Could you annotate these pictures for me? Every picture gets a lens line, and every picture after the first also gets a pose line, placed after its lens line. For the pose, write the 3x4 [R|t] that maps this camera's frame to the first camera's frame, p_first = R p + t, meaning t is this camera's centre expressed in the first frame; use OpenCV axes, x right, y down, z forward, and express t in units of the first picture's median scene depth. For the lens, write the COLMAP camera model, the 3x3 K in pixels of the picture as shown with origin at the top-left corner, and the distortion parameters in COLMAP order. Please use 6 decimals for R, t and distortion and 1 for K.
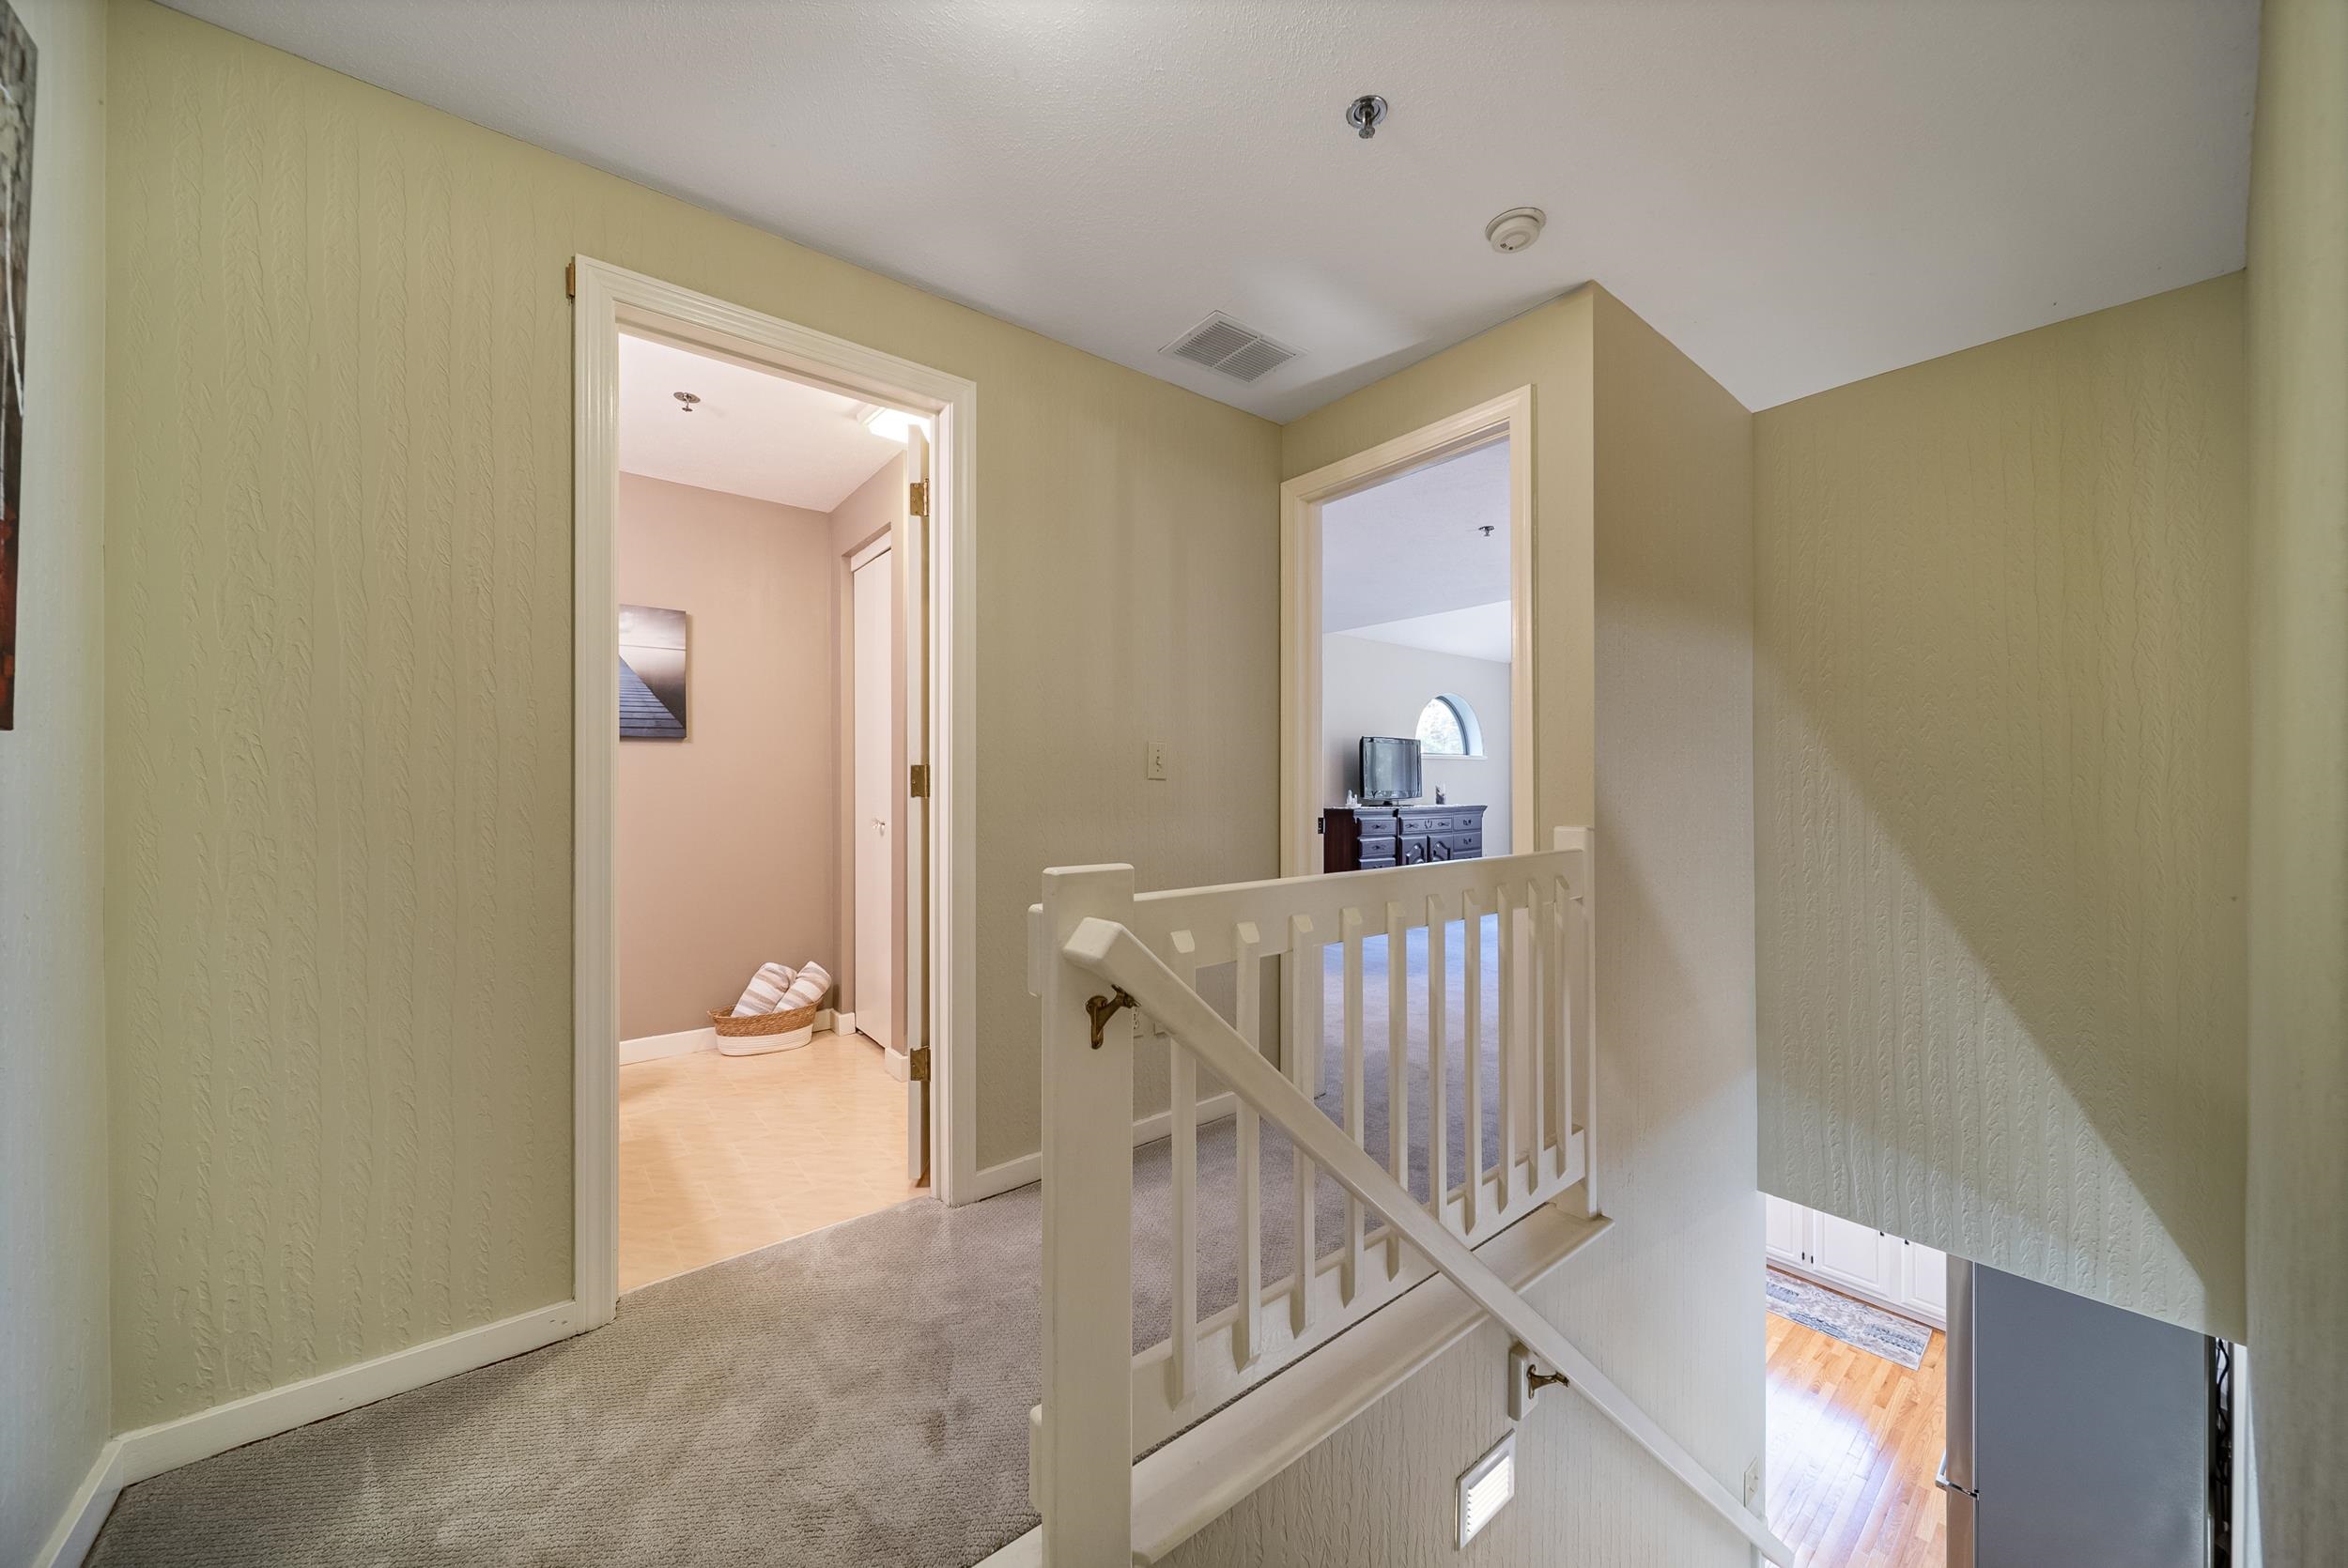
lens RADIAL K [[843.4, 0, 1177.2], [0, 843.4, 787.4], [0, 0, 1]] dist [-0.002459, 0.000115]
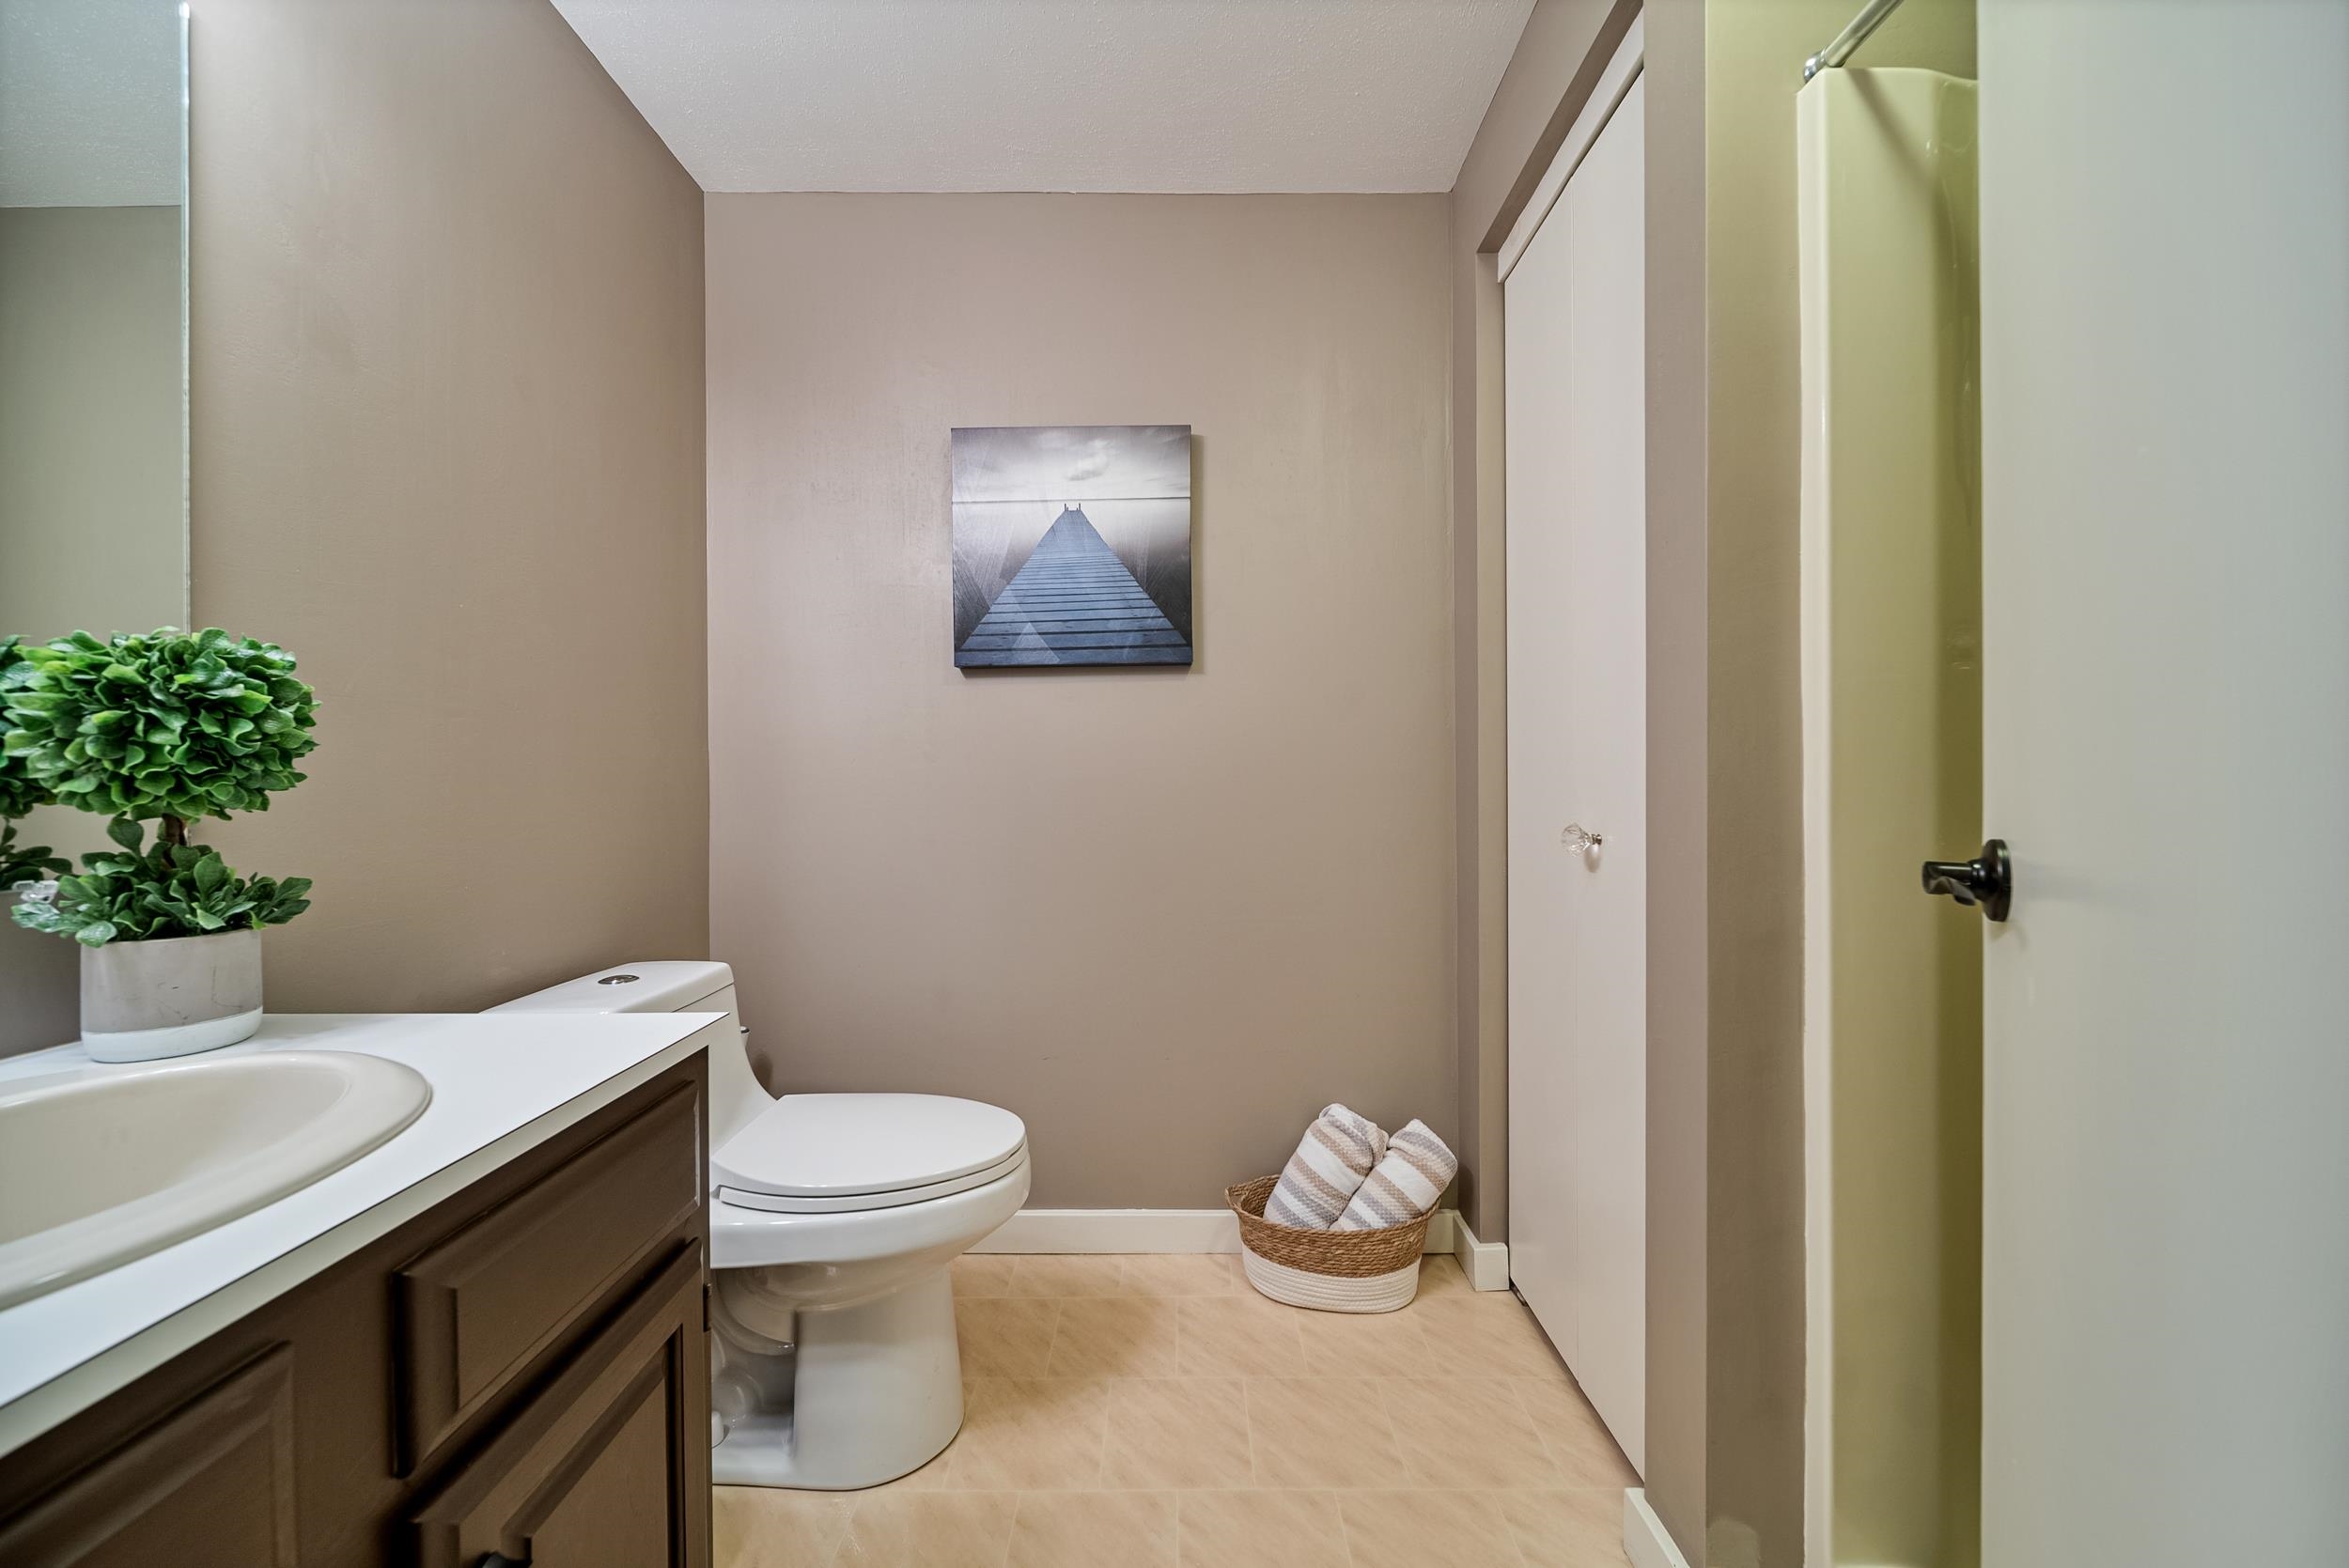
lens RADIAL K [[843.8, 0, 1169.7], [0, 843.8, 781.1], [0, 0, 1]] dist [-0.002459, 0.000115]
pose [[0.777870, 0.000822, -0.628425, -0.249928], [0.004287, 0.999969, 0.006614, 0.011972], [0.628410, -0.007839, 0.777842, 0.557322]]
